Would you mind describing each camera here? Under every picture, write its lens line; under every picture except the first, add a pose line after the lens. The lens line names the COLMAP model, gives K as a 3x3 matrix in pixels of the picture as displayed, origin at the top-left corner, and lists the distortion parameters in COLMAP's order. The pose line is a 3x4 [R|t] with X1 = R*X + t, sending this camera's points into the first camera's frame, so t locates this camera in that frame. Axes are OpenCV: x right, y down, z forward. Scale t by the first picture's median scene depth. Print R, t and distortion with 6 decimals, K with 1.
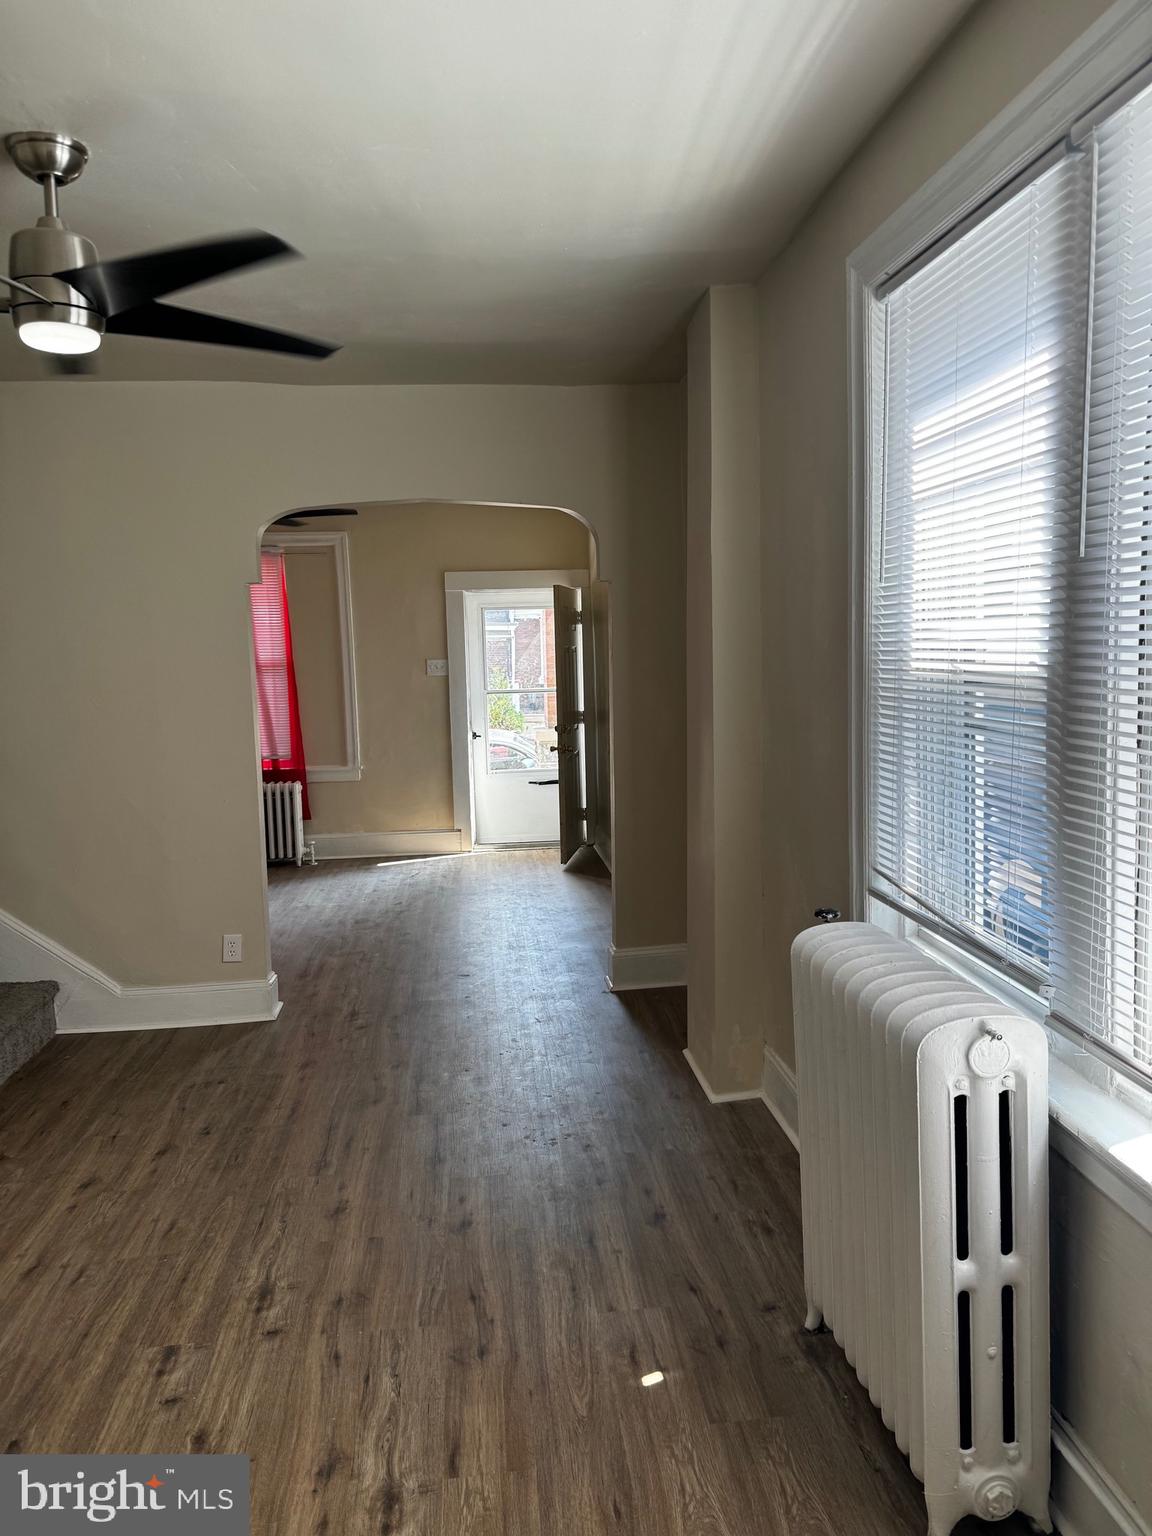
lens RADIAL K [[1074.5, 0, 573.6], [0, 1074.5, 775.4], [0, 0, 1]] dist [0.102335, -0.169114]
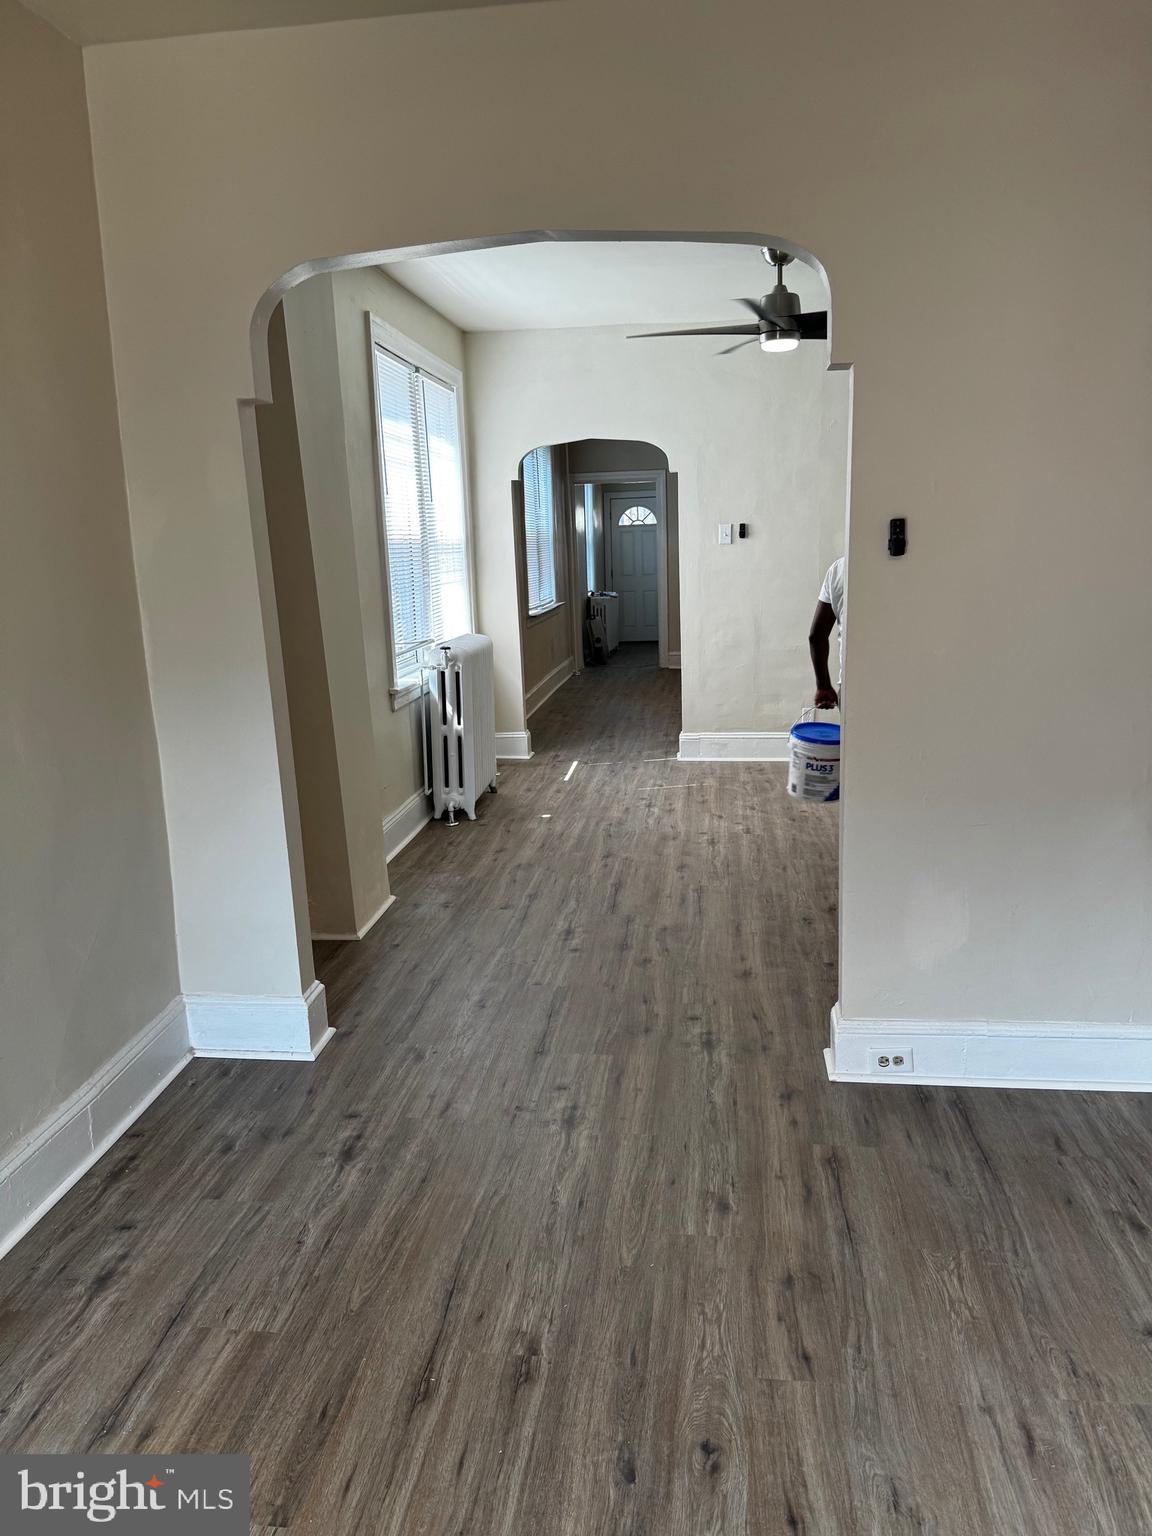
lens RADIAL K [[1074.5, 0, 573.6], [0, 1074.5, 775.4], [0, 0, 1]] dist [0.102335, -0.169114]
pose [[-0.971767, 0.008029, 0.235808, -0.503323], [0.085831, 0.942976, 0.321603, -0.292684], [-0.219779, 0.332763, -0.917042, 2.822815]]
